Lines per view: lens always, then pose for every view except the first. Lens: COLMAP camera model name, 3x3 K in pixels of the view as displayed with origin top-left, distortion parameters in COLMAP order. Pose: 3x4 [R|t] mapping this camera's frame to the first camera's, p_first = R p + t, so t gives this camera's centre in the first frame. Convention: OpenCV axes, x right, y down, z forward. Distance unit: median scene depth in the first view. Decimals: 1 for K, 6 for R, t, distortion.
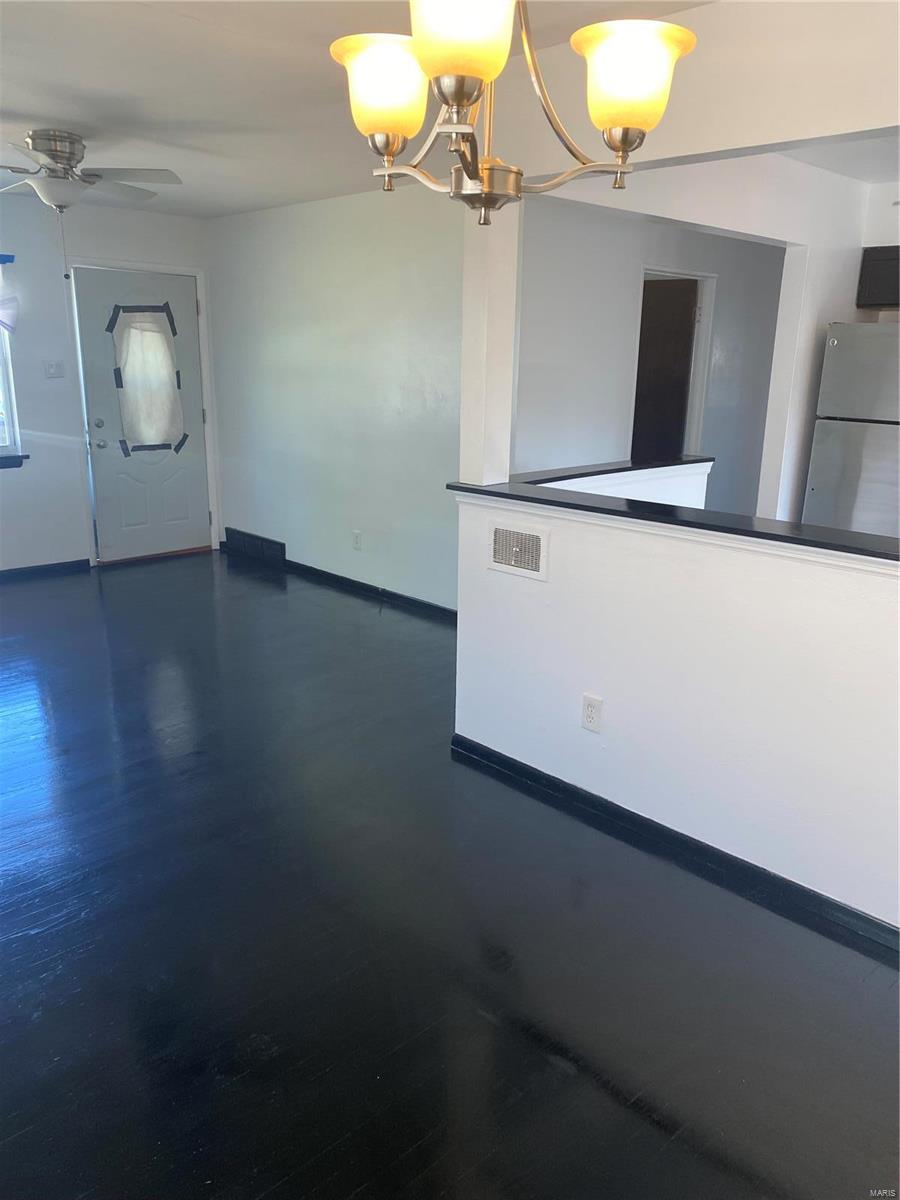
lens RADIAL K [[920.9, 0, 458.0], [0, 920.9, 600.1], [0, 0, 1]] dist [0.068985, -0.042838]
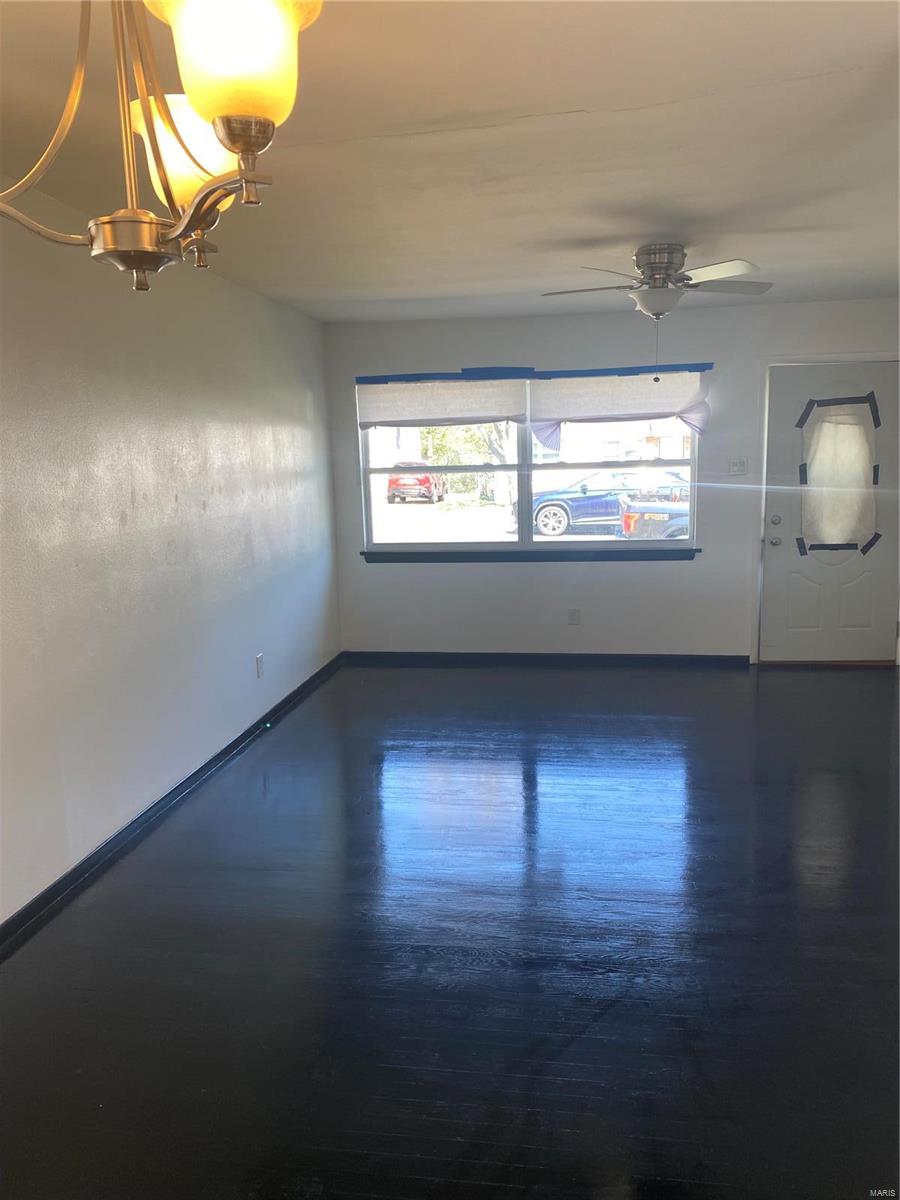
lens RADIAL K [[920.9, 0, 458.0], [0, 920.9, 600.1], [0, 0, 1]] dist [0.068985, -0.042838]
pose [[0.629693, 0.096885, -0.770779, 0.161765], [-0.172322, 0.984894, -0.016980, -0.033501], [0.757491, 0.143515, 0.636876, 0.140663]]
